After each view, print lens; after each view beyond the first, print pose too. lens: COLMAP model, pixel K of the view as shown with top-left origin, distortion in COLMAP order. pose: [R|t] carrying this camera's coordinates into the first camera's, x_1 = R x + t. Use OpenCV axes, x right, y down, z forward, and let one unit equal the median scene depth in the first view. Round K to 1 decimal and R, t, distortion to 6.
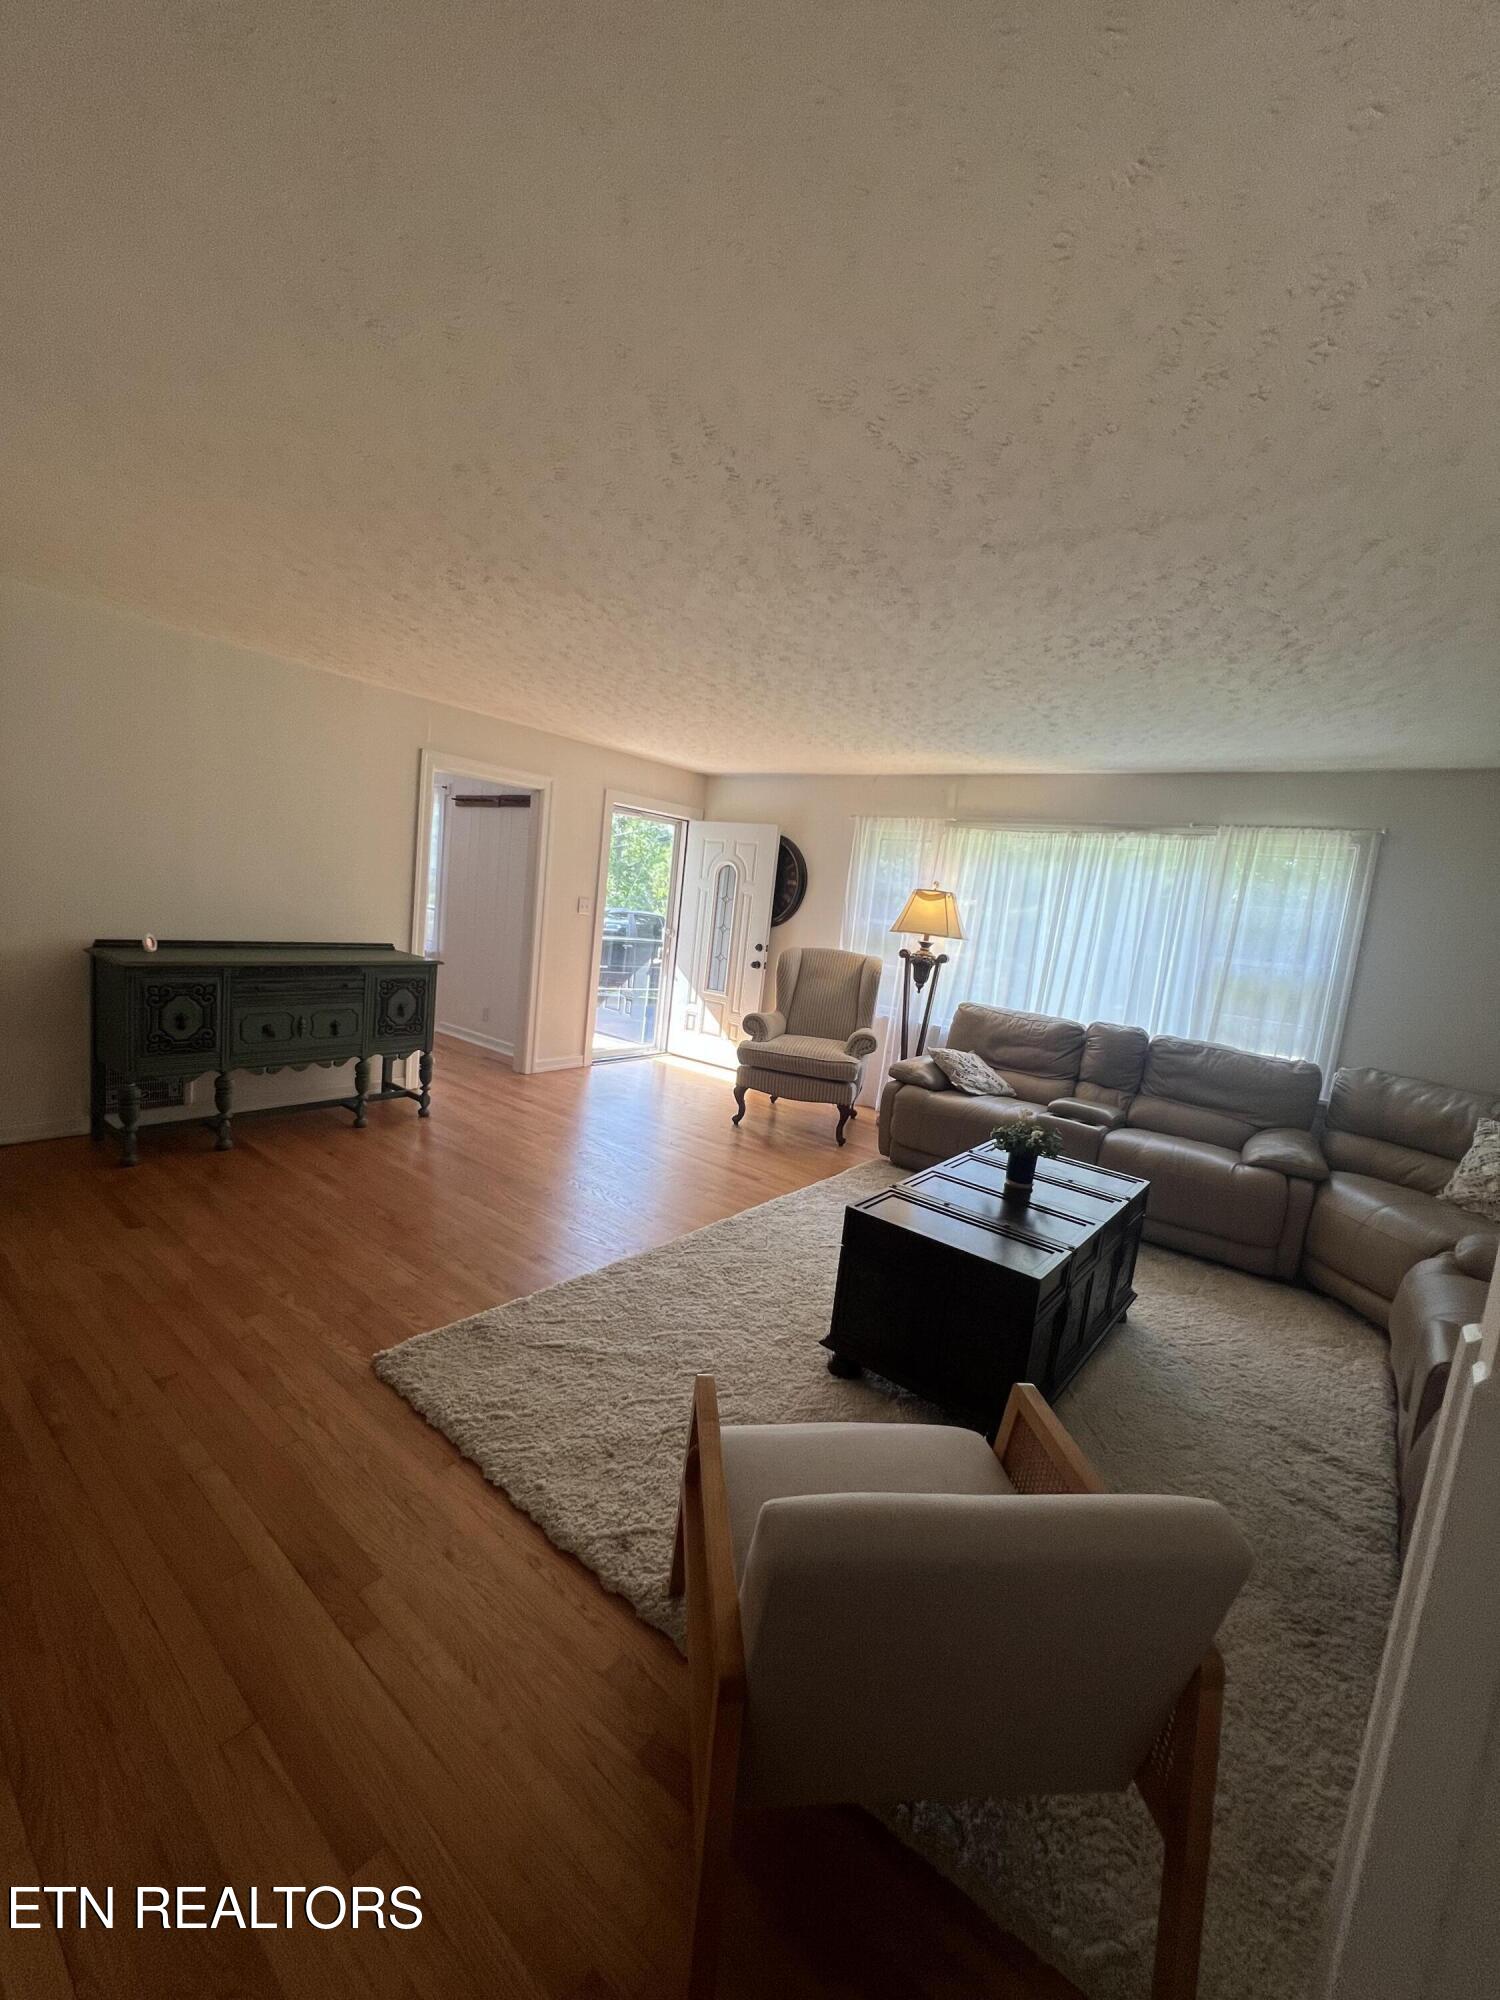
lens RADIAL K [[804.9, 0, 751.8], [0, 804.9, 1004.8], [0, 0, 1]] dist [-0.001060, 0.000129]
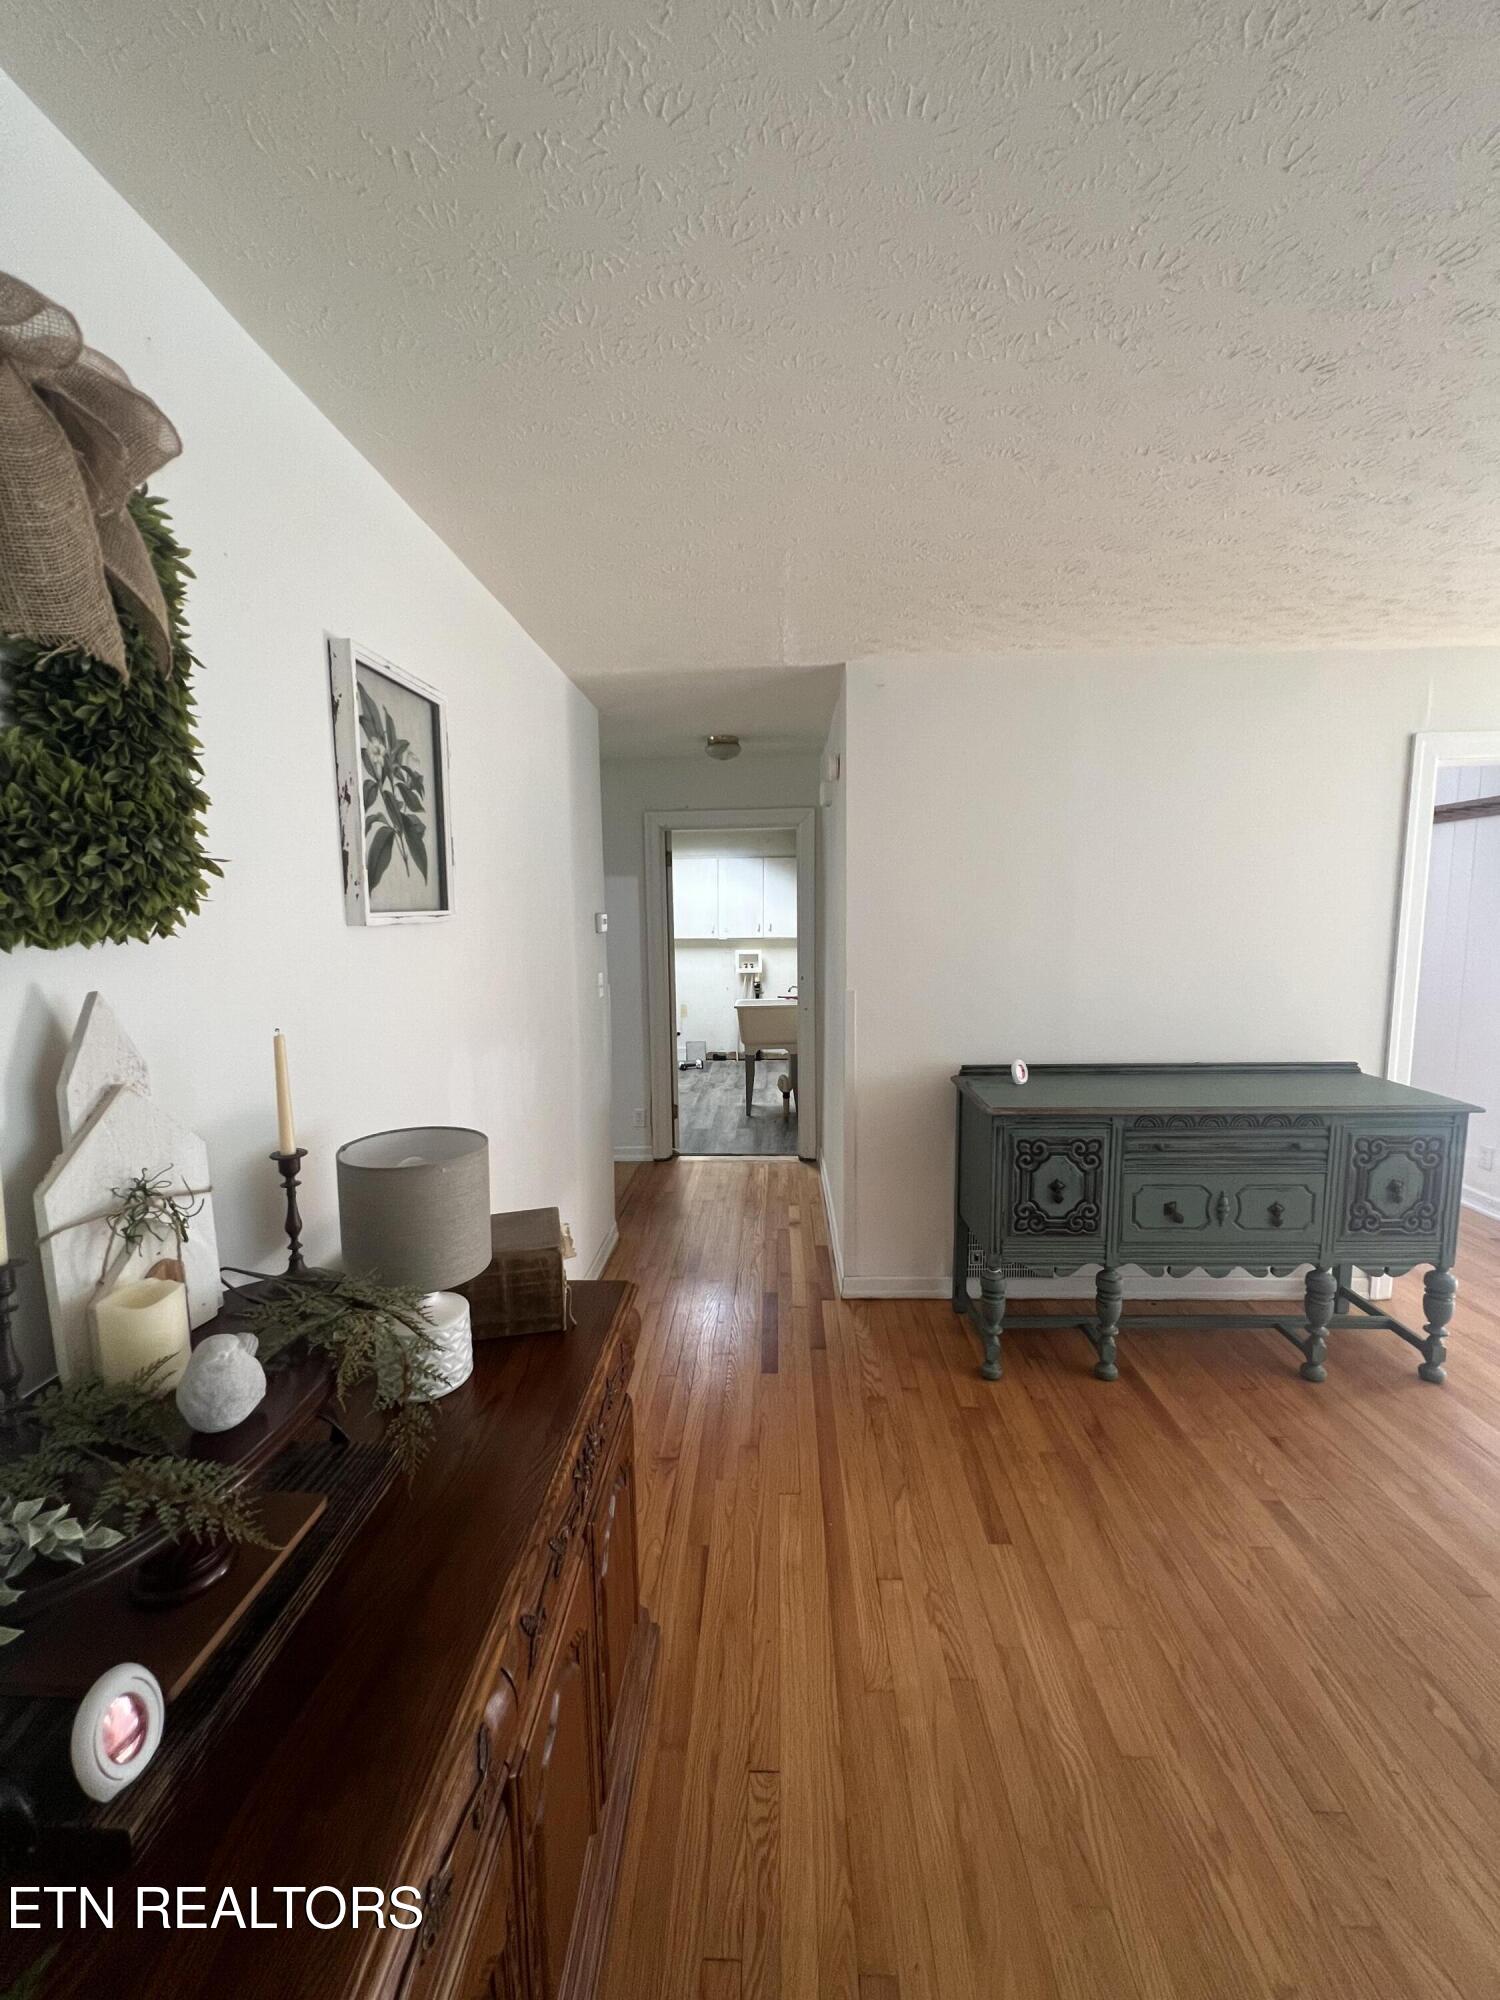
lens RADIAL K [[804.9, 0, 748.1], [0, 804.9, 1005.0], [0, 0, 1]] dist [-0.001060, 0.000129]
pose [[0.582166, -0.016119, -0.812910, -0.260253], [-0.036914, 0.998248, -0.046231, -0.087956], [0.812231, 0.056922, 0.580552, 0.323820]]
